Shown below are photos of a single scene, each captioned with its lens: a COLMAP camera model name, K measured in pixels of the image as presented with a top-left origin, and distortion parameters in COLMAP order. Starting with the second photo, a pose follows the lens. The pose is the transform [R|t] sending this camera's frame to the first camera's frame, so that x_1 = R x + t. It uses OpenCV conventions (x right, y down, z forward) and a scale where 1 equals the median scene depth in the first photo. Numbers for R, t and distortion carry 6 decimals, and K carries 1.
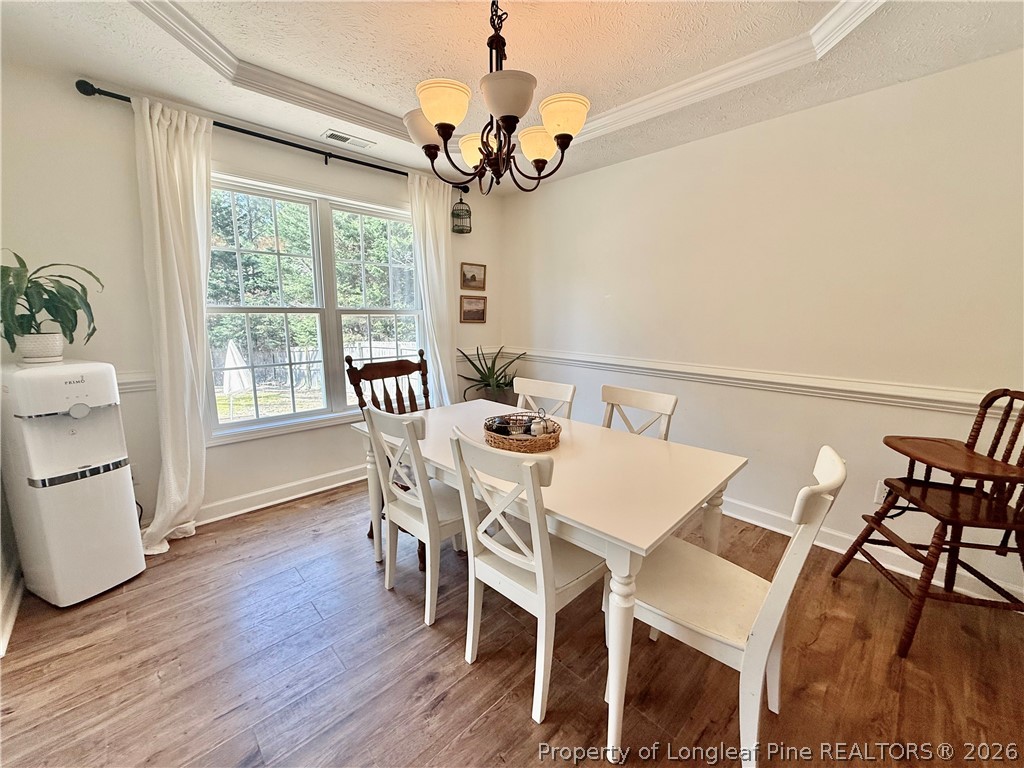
lens RADIAL K [[411.1, 0, 518.0], [0, 411.1, 380.0], [0, 0, 1]] dist [0.004113, -0.000366]
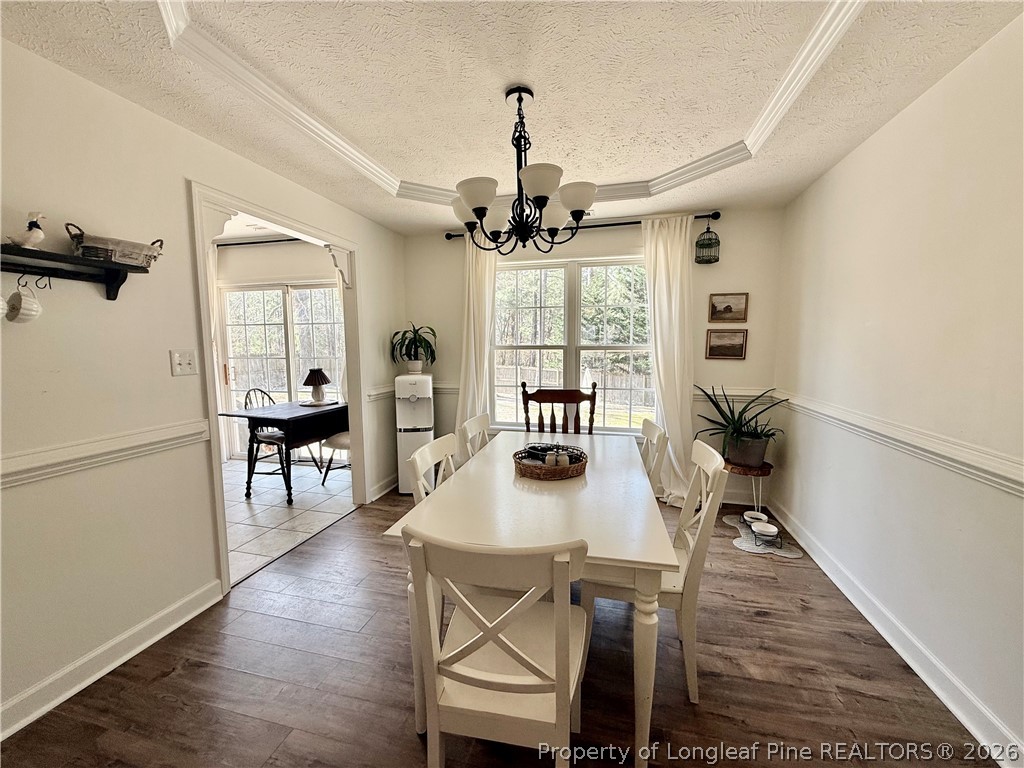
lens RADIAL K [[411.1, 0, 518.1], [0, 411.1, 380.6], [0, 0, 1]] dist [0.004113, -0.000366]
pose [[0.513731, 0.069439, -0.855137, 0.462667], [-0.129655, 0.991556, 0.002625, -0.042162], [0.848098, 0.109524, 0.518396, 0.187177]]
